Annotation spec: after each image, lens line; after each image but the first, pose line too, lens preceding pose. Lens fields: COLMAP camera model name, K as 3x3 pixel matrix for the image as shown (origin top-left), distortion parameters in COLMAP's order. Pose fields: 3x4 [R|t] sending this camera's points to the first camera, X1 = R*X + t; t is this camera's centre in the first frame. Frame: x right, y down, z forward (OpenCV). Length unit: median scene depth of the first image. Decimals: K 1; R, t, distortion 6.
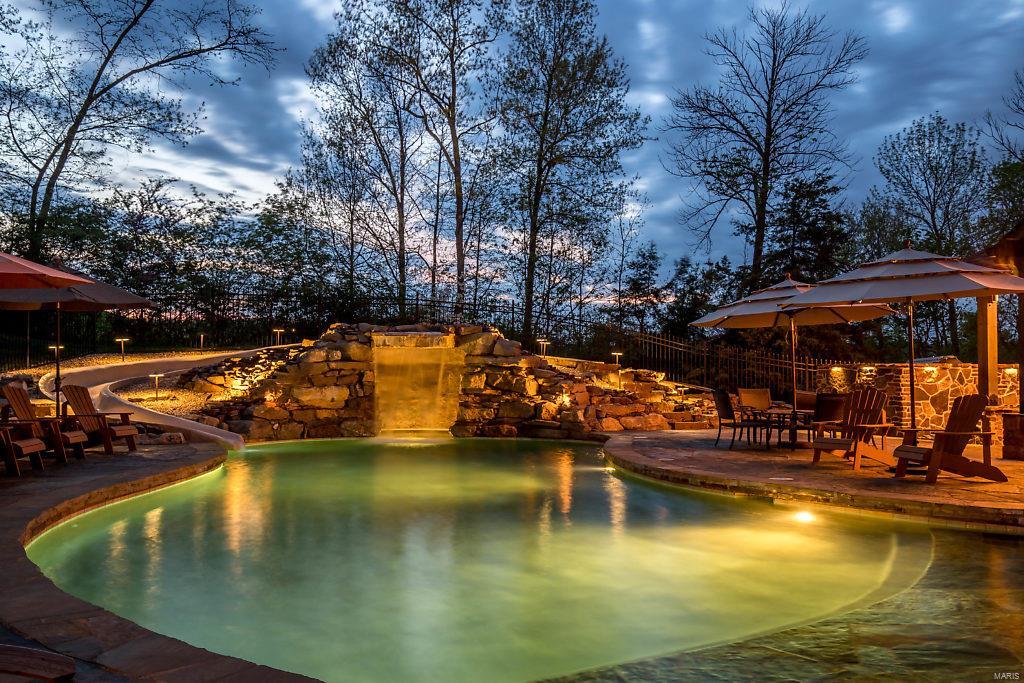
lens RADIAL K [[915.1, 0, 513.7], [0, 915.1, 335.9], [0, 0, 1]] dist [-0.018111, -0.010062]
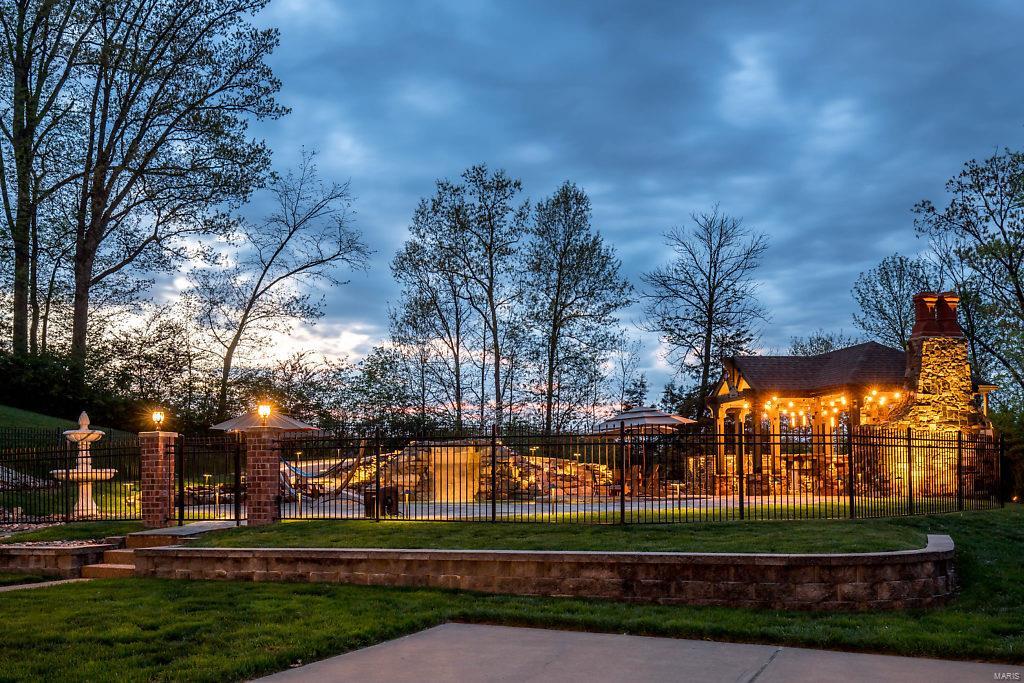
lens RADIAL K [[1112.6, 0, 509.0], [0, 1112.6, 344.6], [0, 0, 1]] dist [-0.006606, 0.000000]
pose [[0.993382, -0.035775, -0.109144, 0.228955], [0.025549, 0.995273, -0.093694, 0.006903], [0.111980, 0.090285, 0.989600, -1.111805]]
